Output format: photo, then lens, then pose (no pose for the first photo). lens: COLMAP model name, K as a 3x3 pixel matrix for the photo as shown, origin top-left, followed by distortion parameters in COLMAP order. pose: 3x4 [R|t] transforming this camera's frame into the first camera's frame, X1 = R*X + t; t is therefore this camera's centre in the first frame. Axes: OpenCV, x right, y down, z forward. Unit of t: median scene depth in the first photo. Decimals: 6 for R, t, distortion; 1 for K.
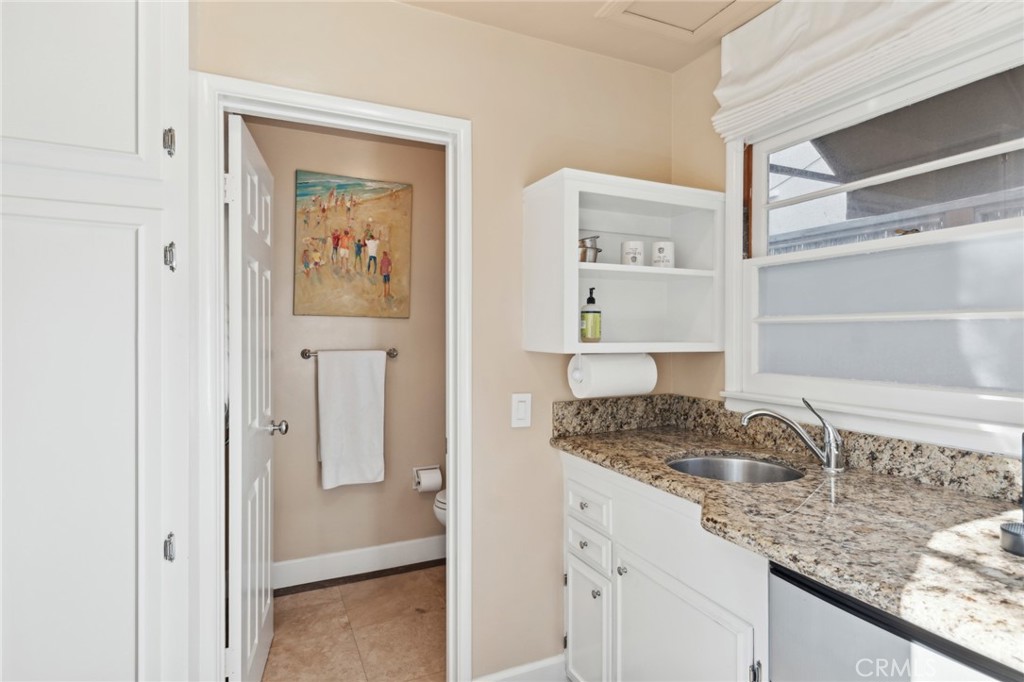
lens RADIAL K [[526.4, 0, 512.0], [0, 526.4, 341.0], [0, 0, 1]] dist [0.002275, 0.000180]
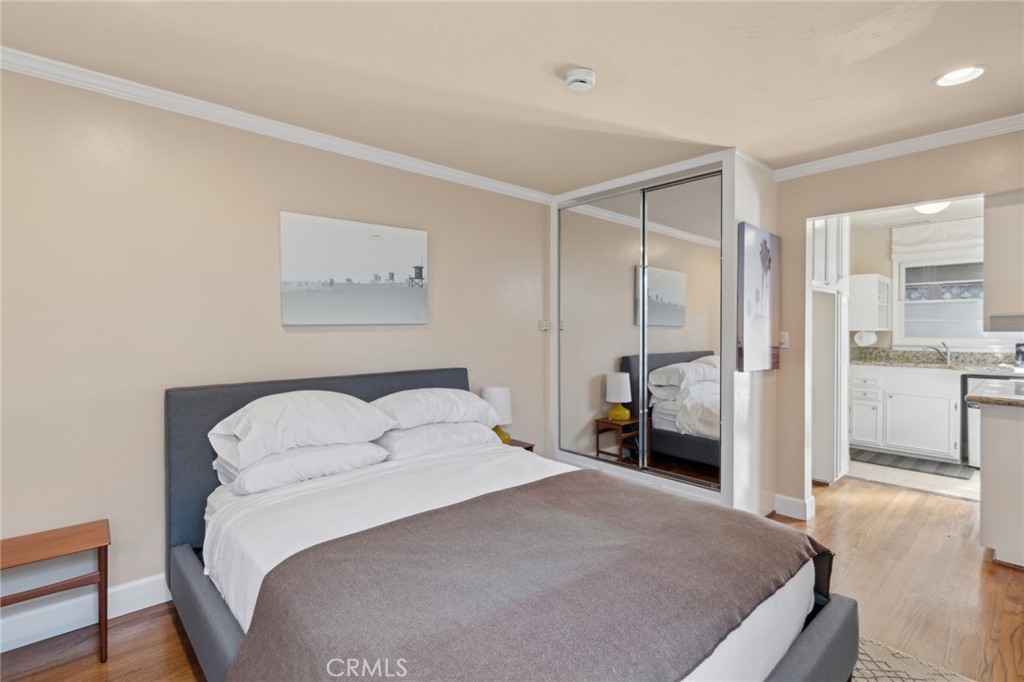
lens RADIAL K [[483.0, 0, 513.7], [0, 483.0, 328.9], [0, 0, 1]] dist [0.007553, 0.000412]
pose [[0.951750, -0.001264, 0.306873, -2.656942], [0.003039, 0.999981, -0.005307, 0.017936], [-0.306861, 0.005983, 0.951736, -1.045521]]
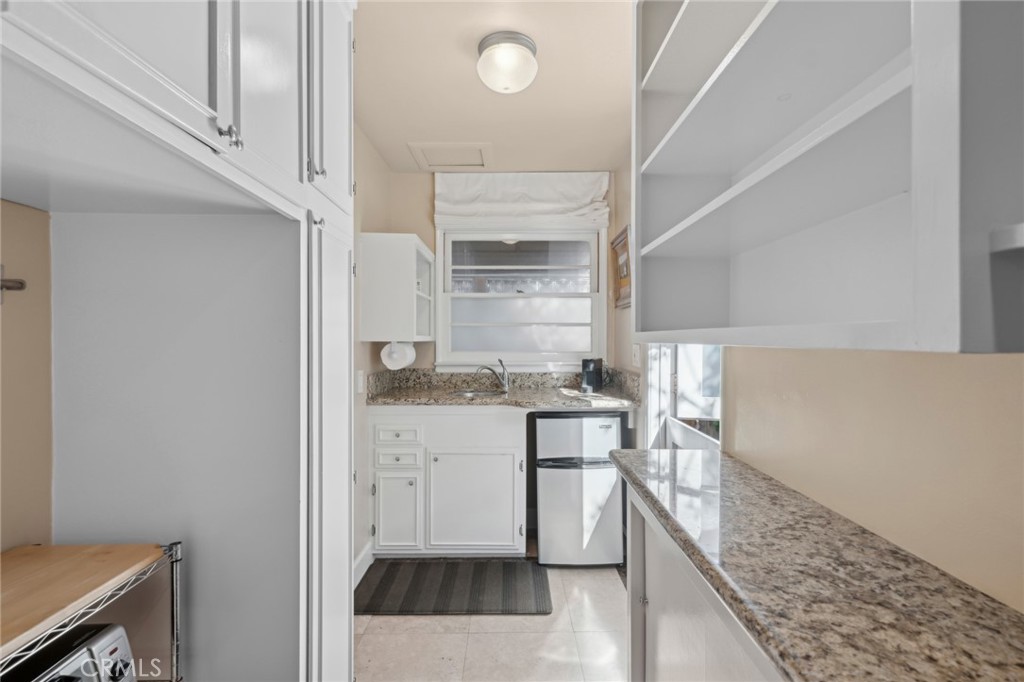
lens RADIAL K [[498.7, 0, 512.0], [0, 498.7, 341.0], [0, 0, 1]] dist [0.000856, -0.000185]
pose [[0.415302, -0.007728, 0.909651, -1.132082], [0.008922, 0.999950, 0.004422, 0.015418], [-0.909640, 0.006279, 0.415350, 0.027220]]
